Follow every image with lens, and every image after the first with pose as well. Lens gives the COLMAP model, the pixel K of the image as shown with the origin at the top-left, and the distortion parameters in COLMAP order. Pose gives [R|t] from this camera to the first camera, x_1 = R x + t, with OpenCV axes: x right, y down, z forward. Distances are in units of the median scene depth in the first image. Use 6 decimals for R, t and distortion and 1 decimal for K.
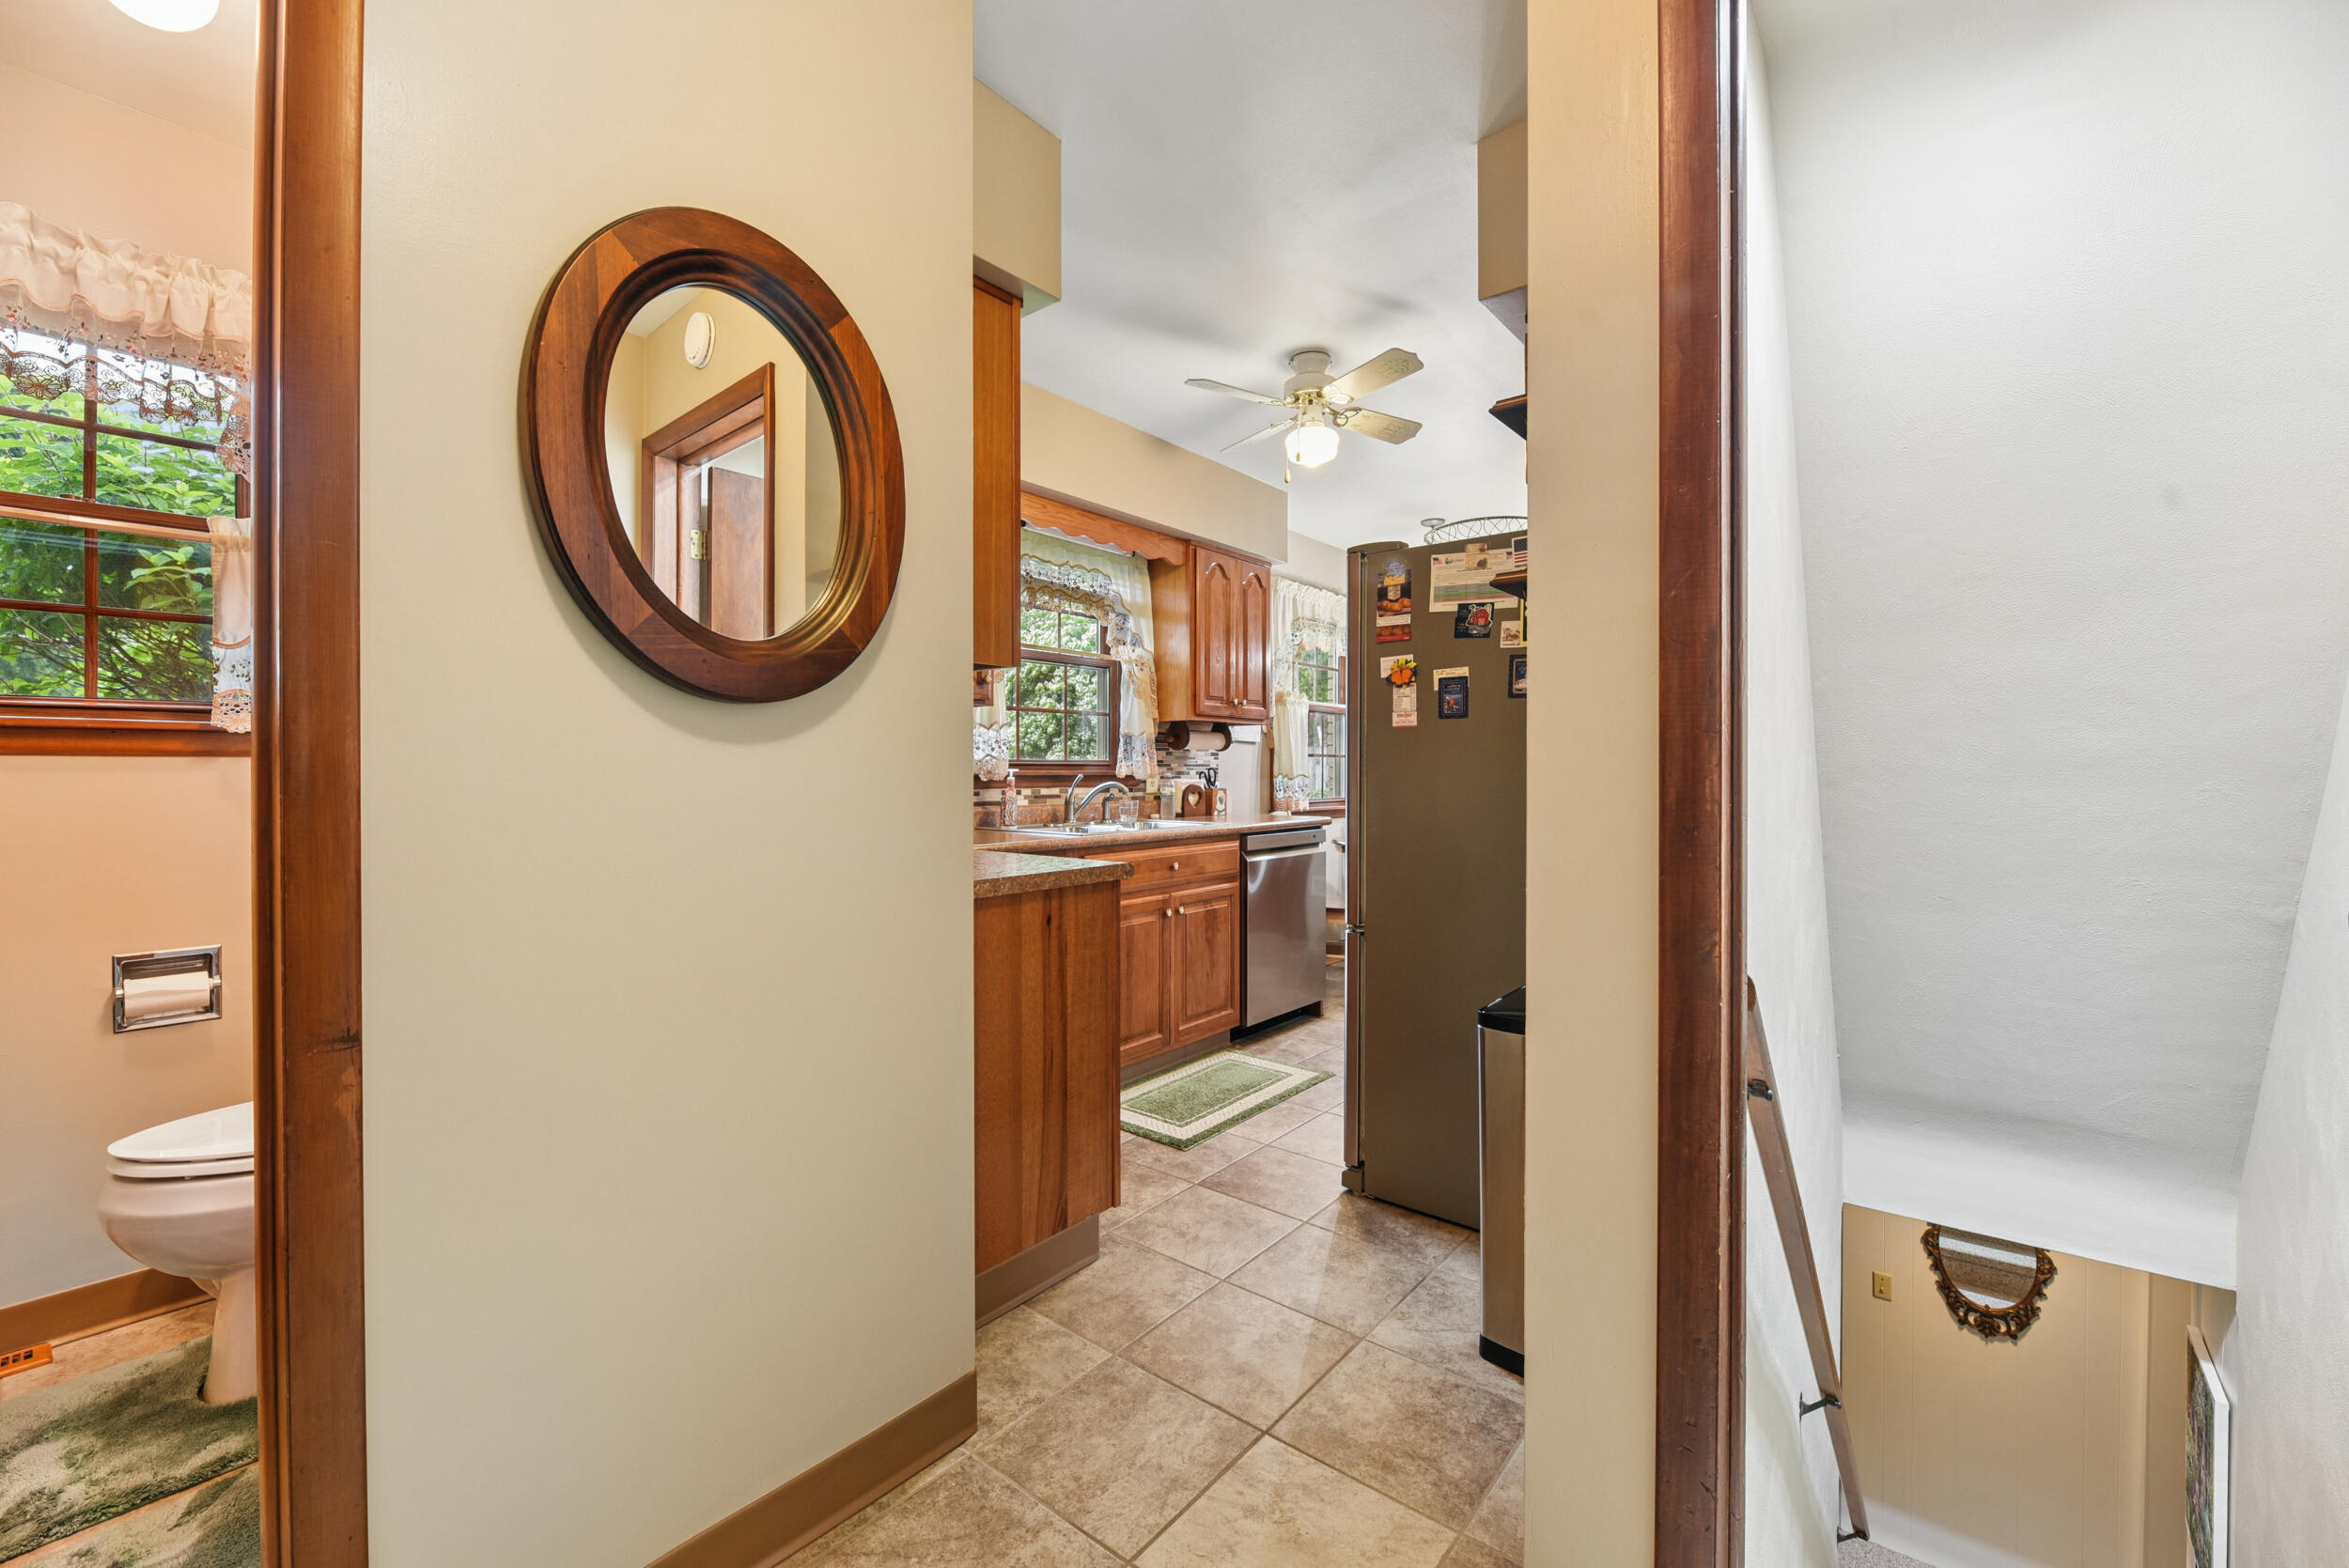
lens RADIAL K [[963.0, 0, 1173.7], [0, 963.0, 771.6], [0, 0, 1]] dist [0.013813, 0.000181]
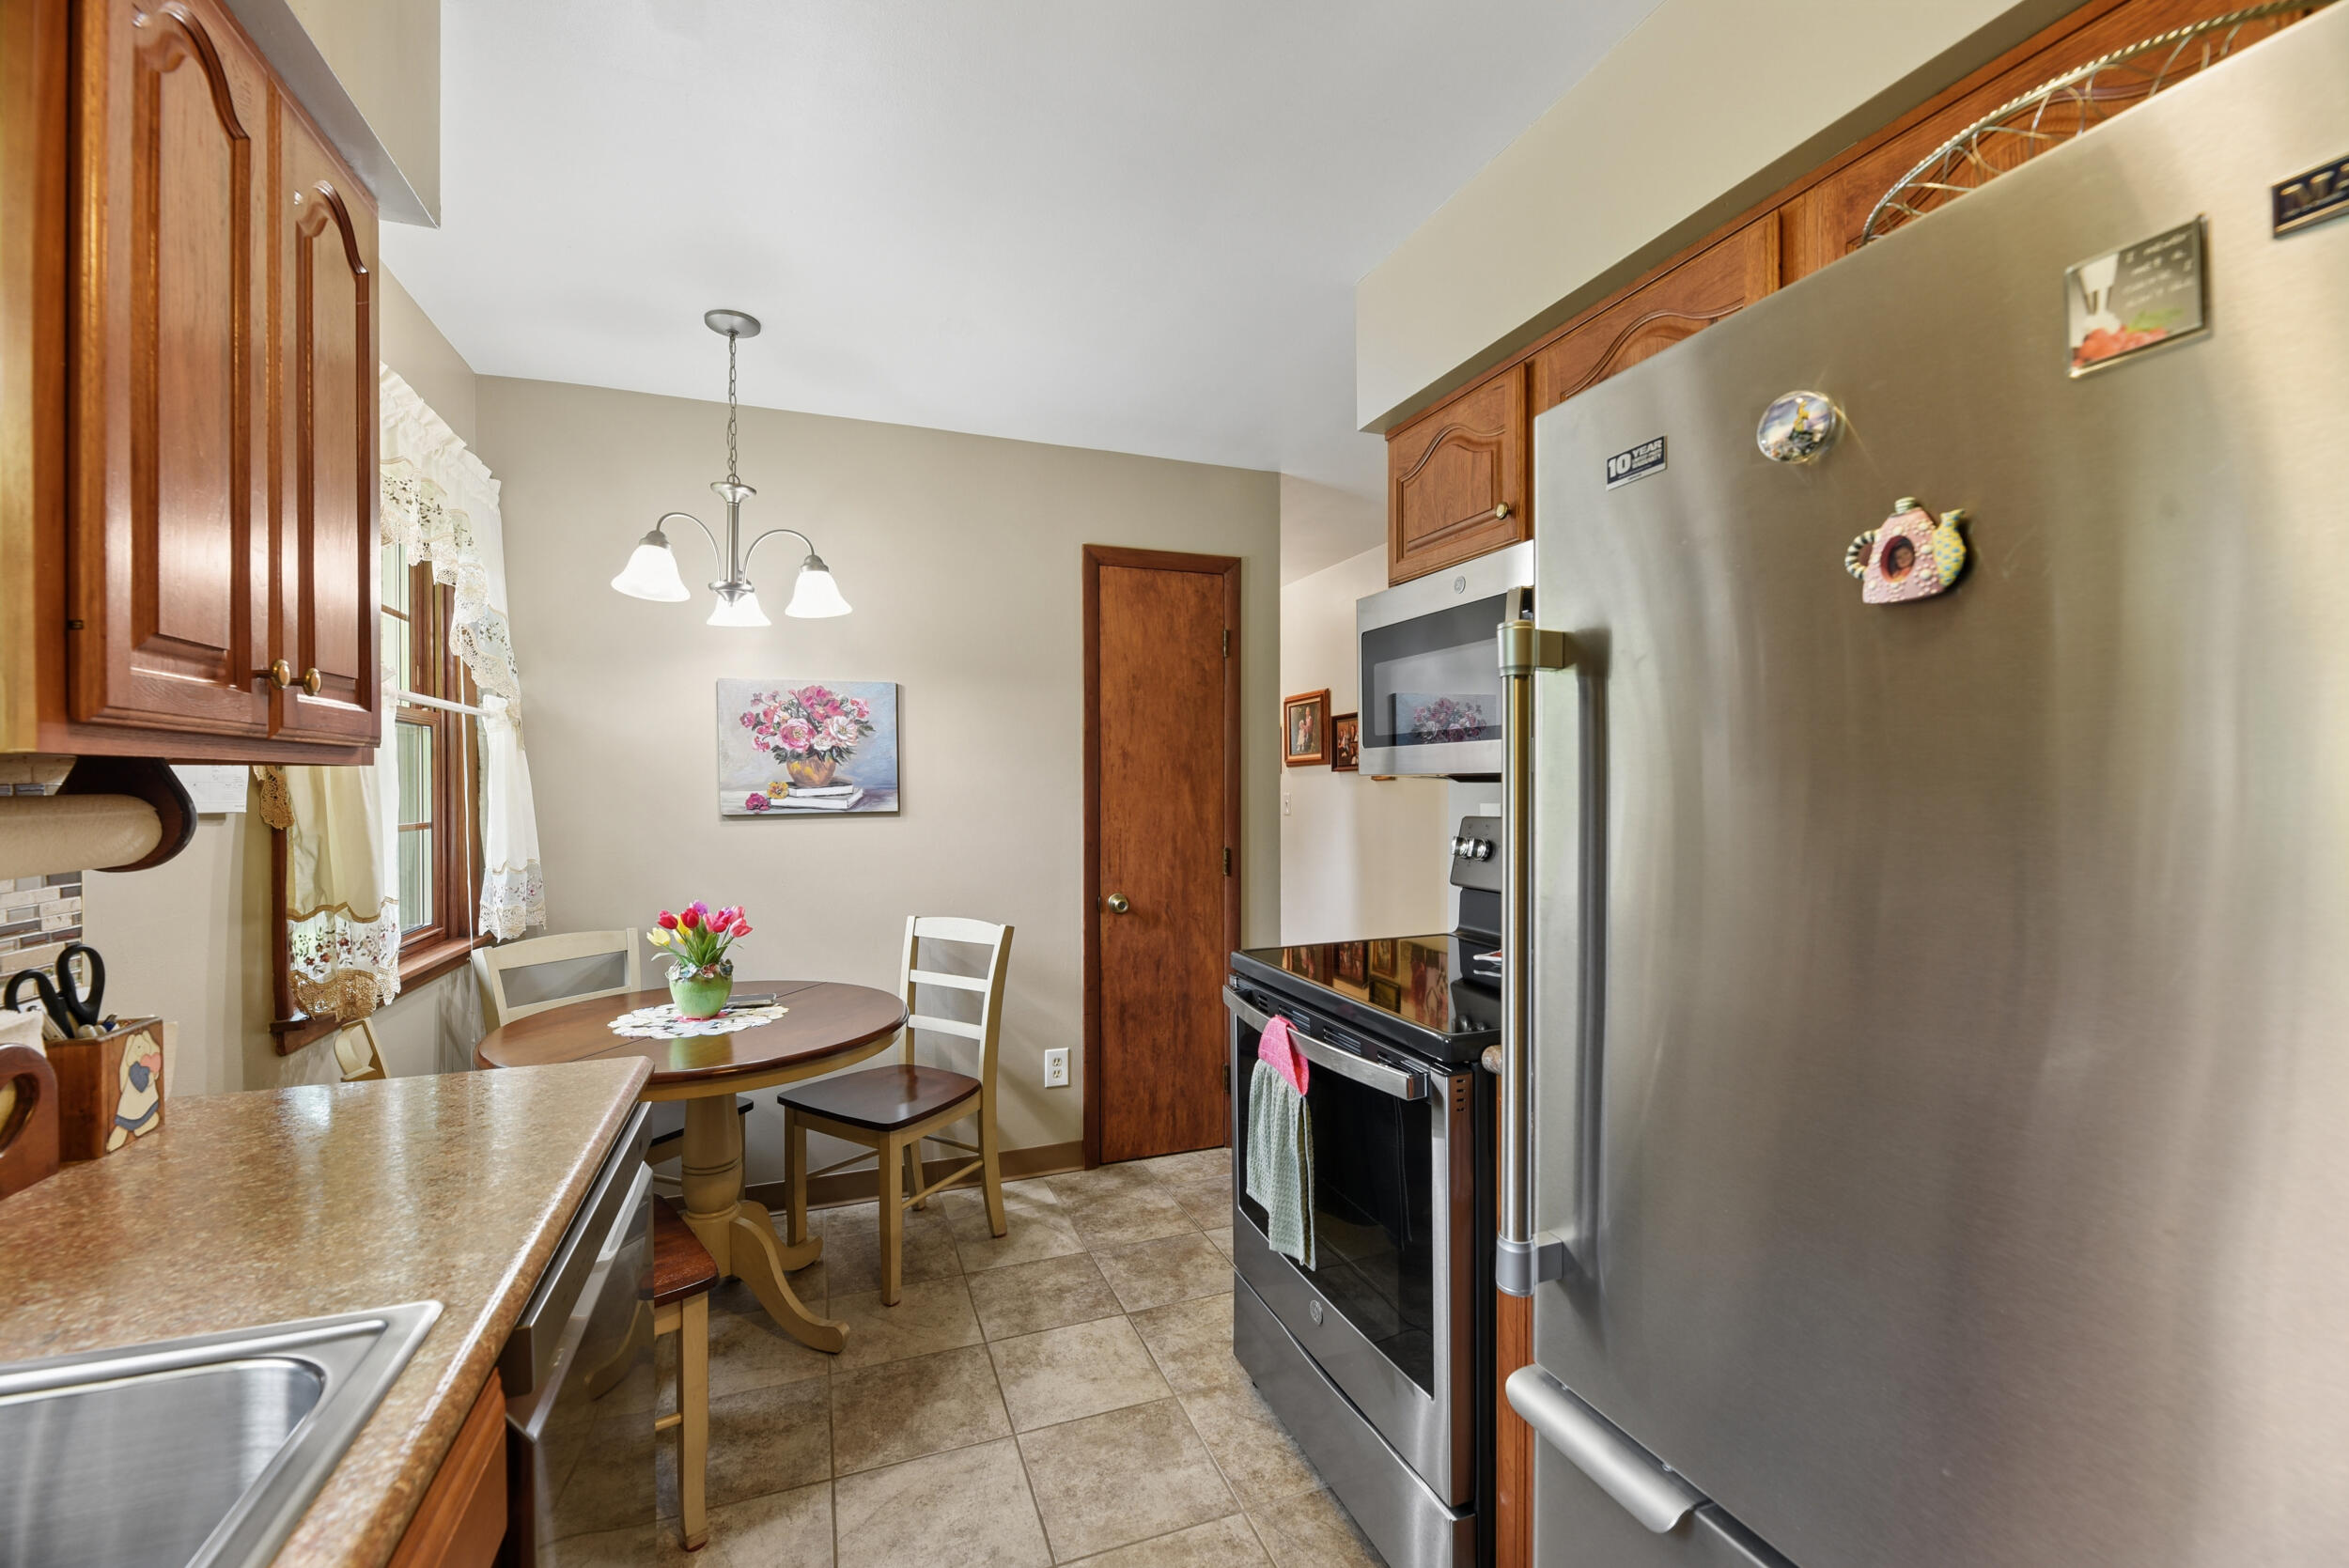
lens RADIAL K [[963.0, 0, 1176.5], [0, 963.0, 783.2], [0, 0, 1]] dist [0.013813, 0.000181]
pose [[0.479879, -0.001195, 0.877334, -0.042320], [0.007713, 0.999966, -0.002857, -0.041996], [-0.877301, 0.008138, 0.479872, 0.691355]]
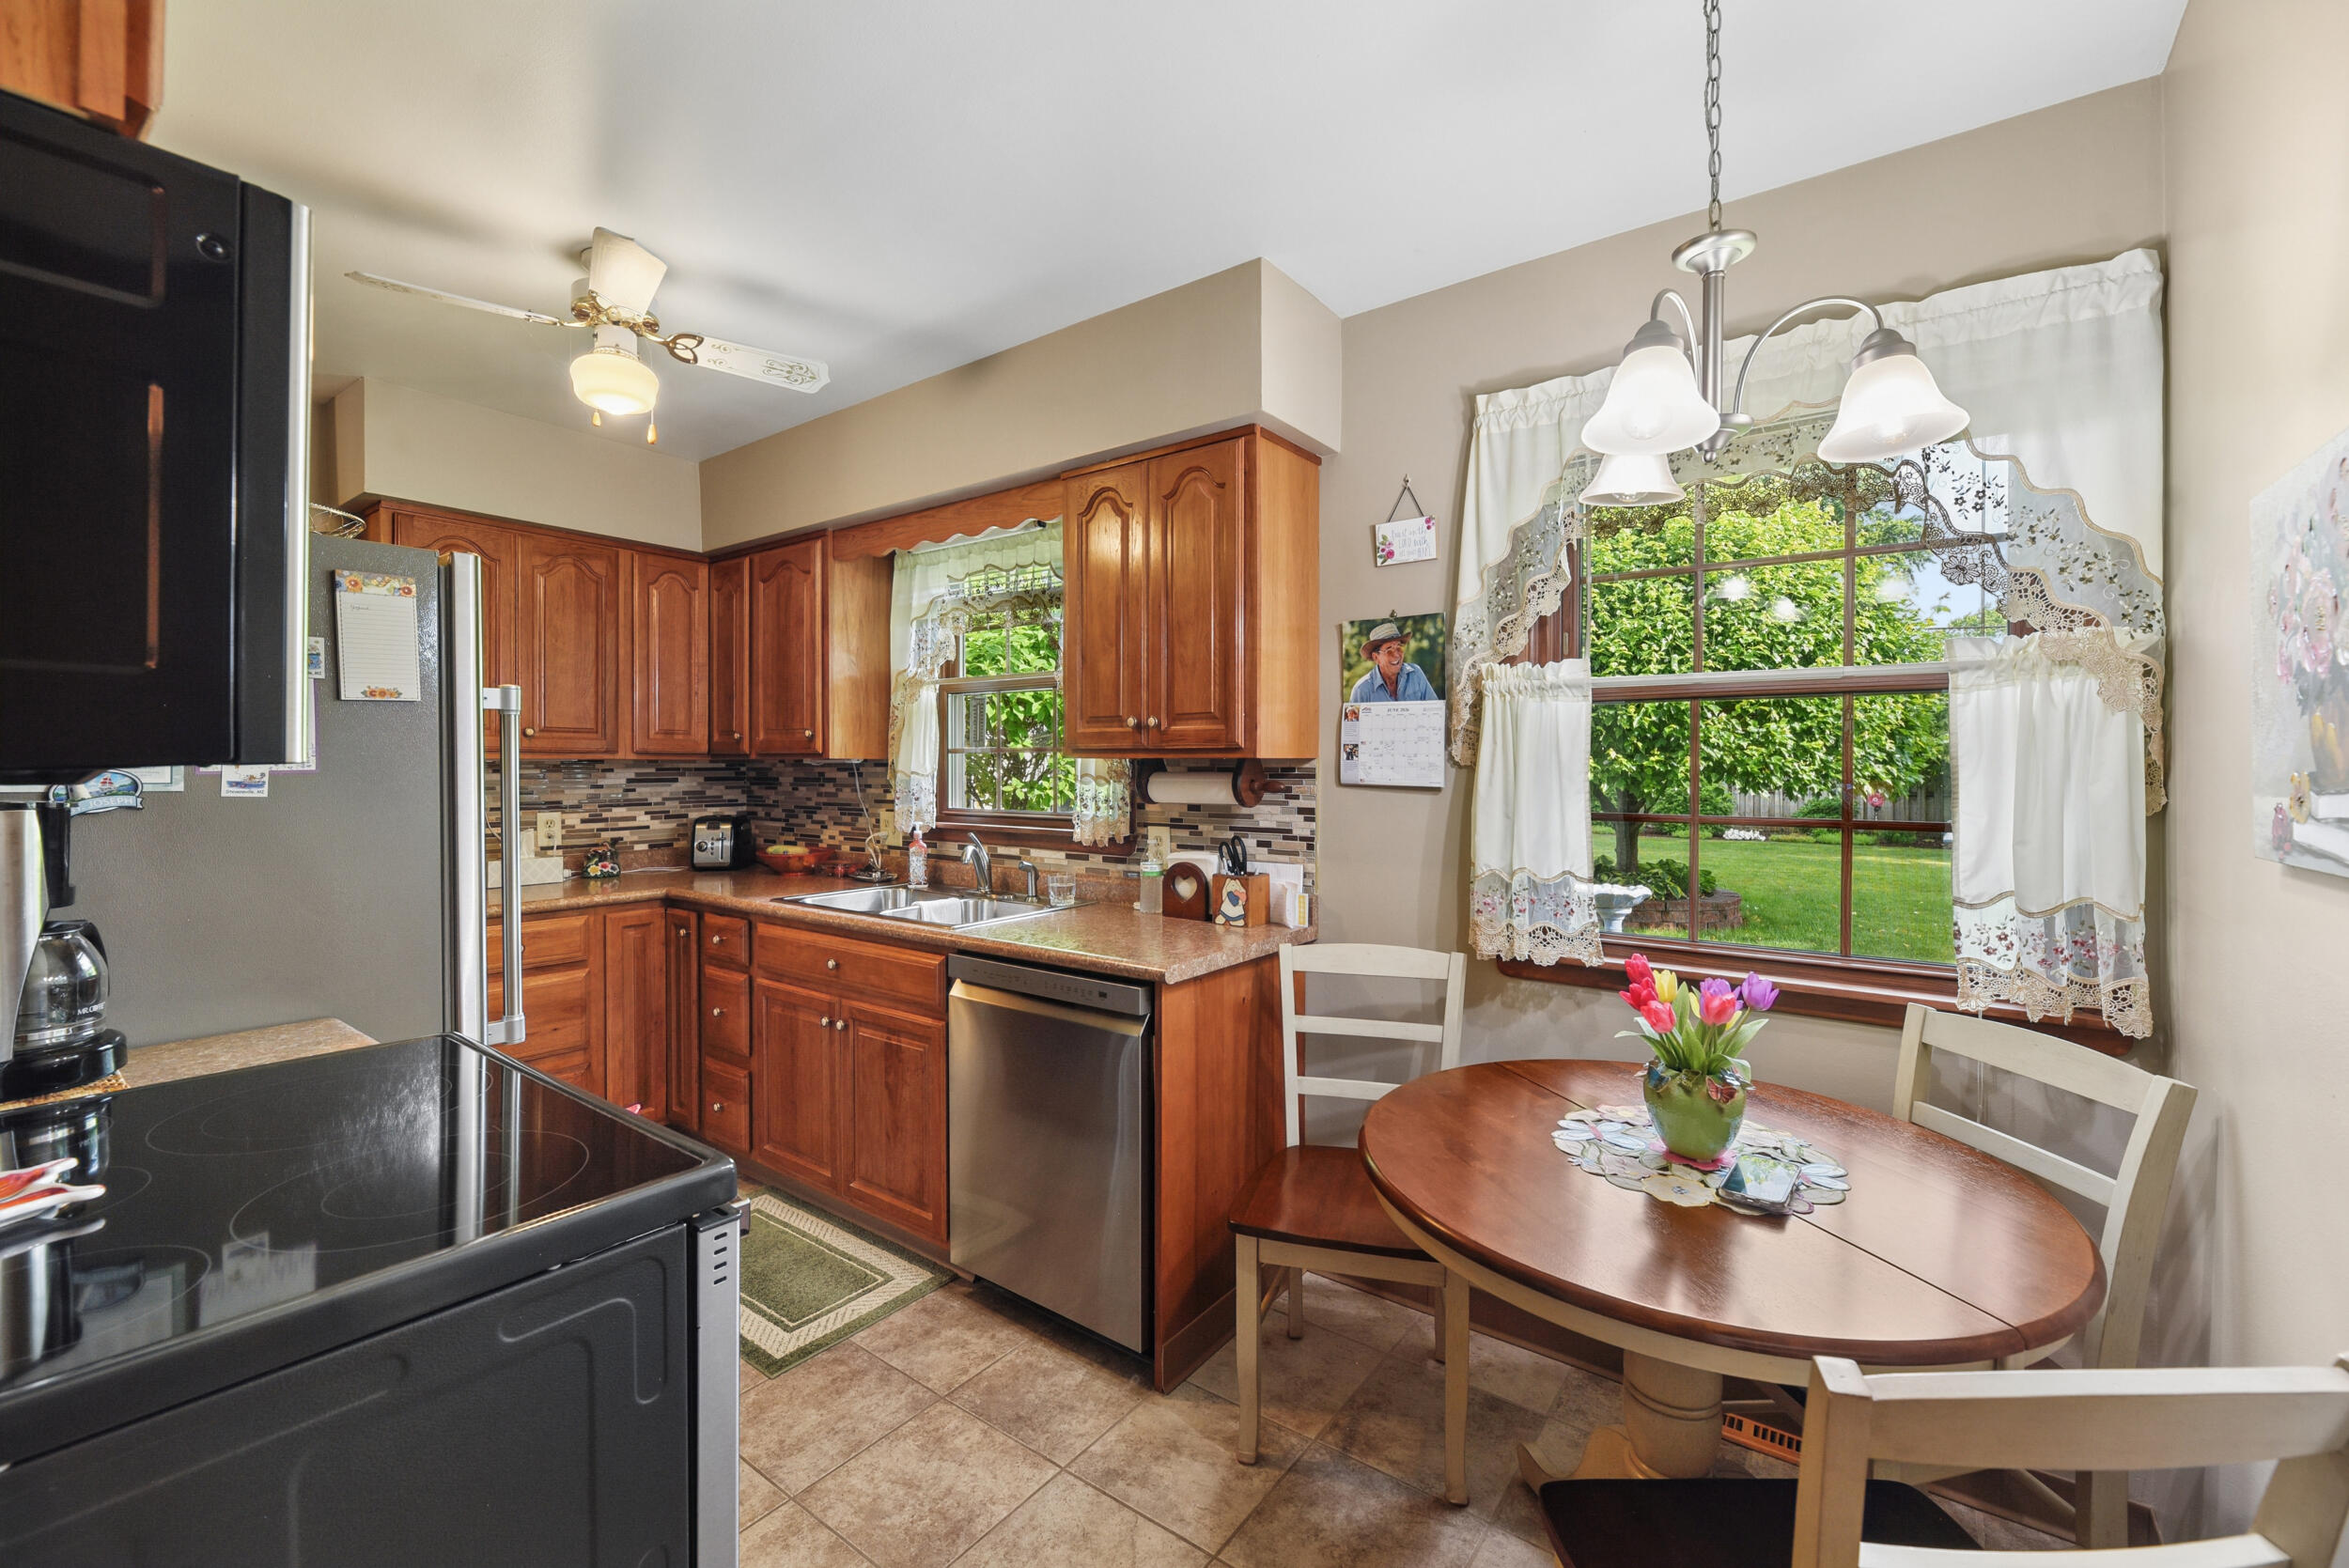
lens RADIAL K [[963.0, 0, 1174.7], [0, 963.0, 768.4], [0, 0, 1]] dist [0.013813, 0.000181]
pose [[0.069856, 0.009157, -0.997515, 0.622640], [-0.009088, 0.999922, 0.008543, -0.051279], [0.997516, 0.008468, 0.069934, 0.974338]]
